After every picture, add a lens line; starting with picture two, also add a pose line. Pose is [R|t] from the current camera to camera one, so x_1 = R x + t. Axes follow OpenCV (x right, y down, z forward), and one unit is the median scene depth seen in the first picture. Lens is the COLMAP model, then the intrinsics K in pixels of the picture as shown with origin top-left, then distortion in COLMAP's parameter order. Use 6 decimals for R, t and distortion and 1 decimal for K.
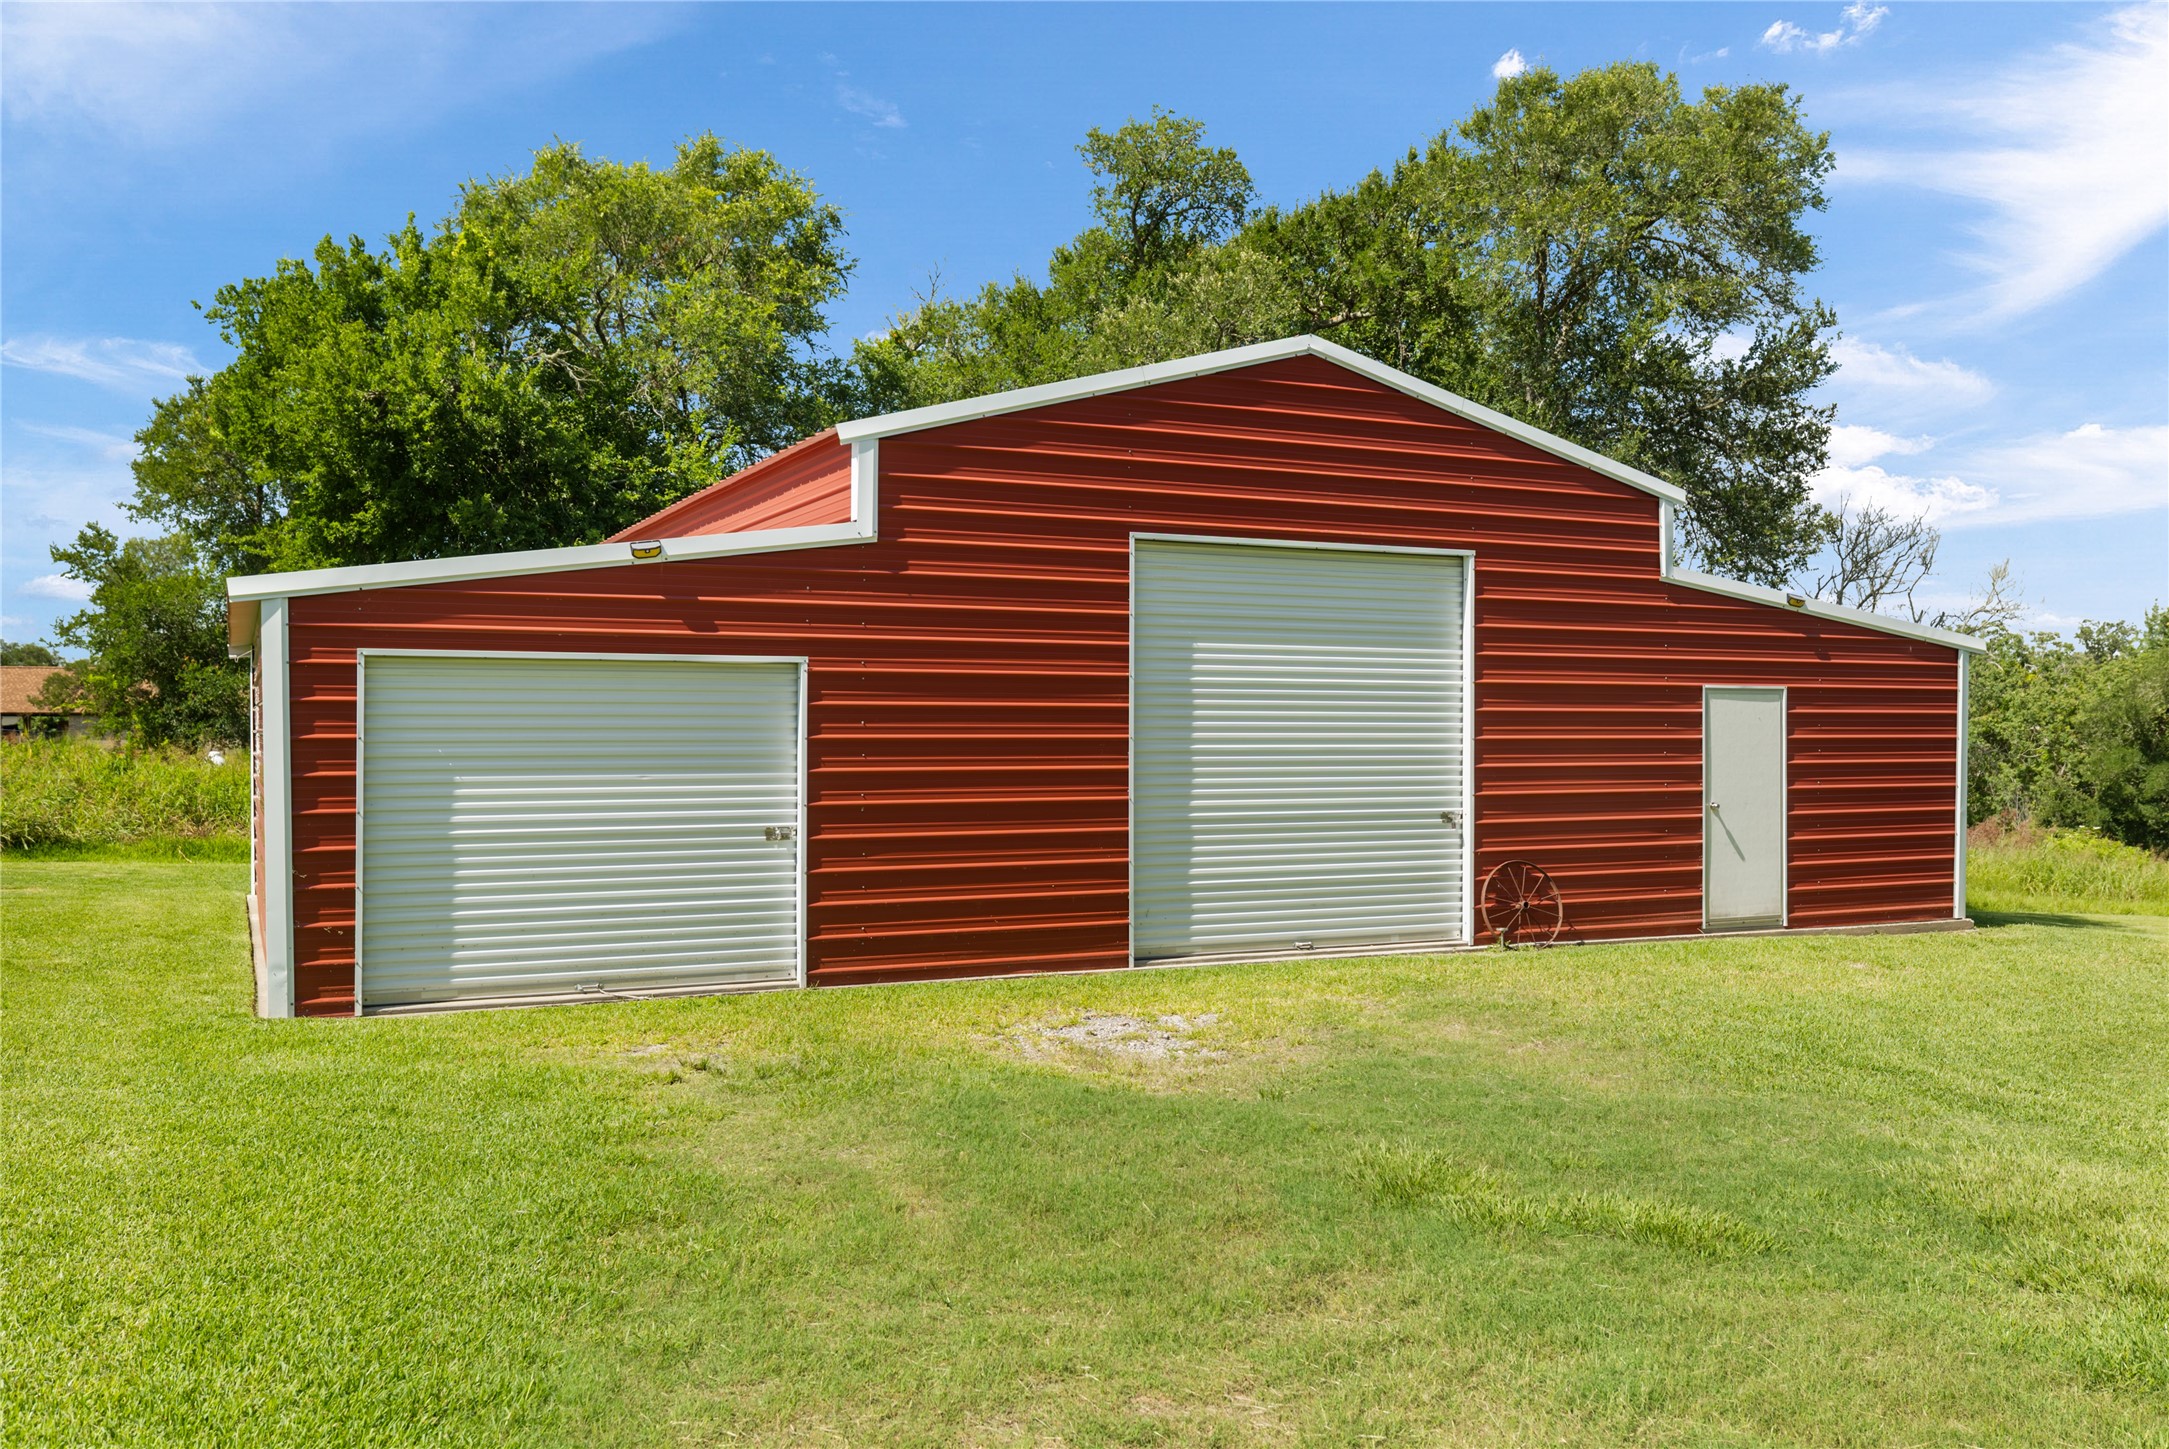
lens RADIAL K [[1786.8, 0, 1086.1], [0, 1786.8, 712.9], [0, 0, 1]] dist [-0.016225, -0.003483]
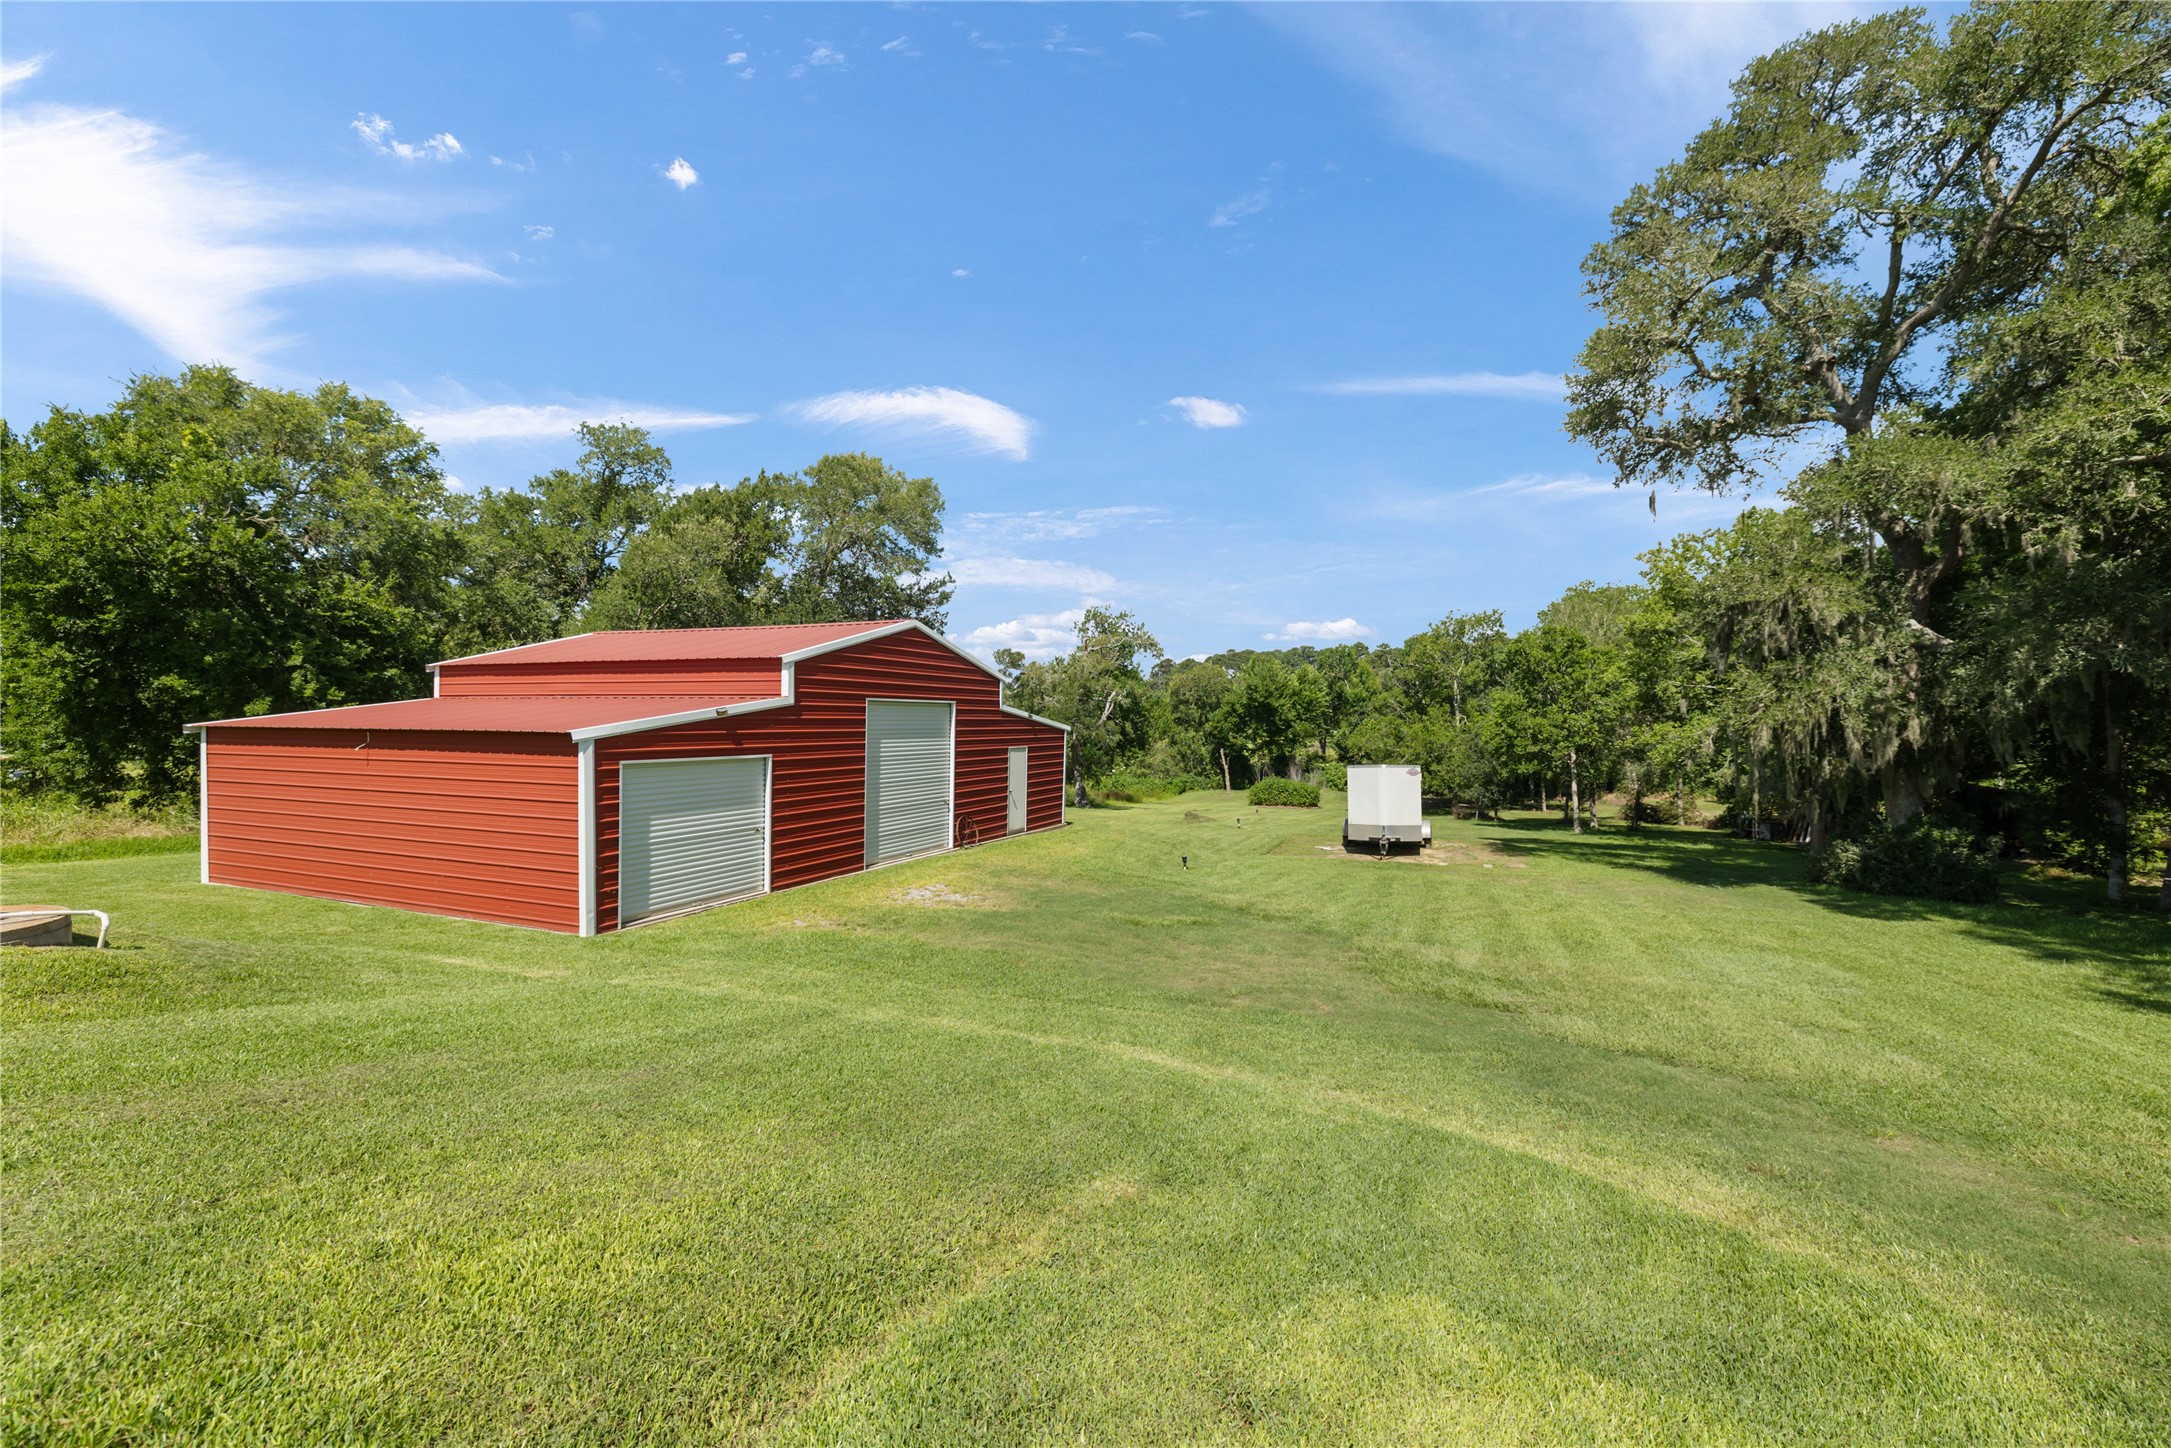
lens RADIAL K [[928.8, 0, 1086.7], [0, 928.8, 733.9], [0, 0, 1]] dist [-0.002663, 0.001534]
pose [[0.747970, -0.007580, 0.663689, -0.610914], [-0.013216, 0.999566, 0.026311, -0.088915], [-0.663601, -0.028451, 0.747545, -0.186168]]
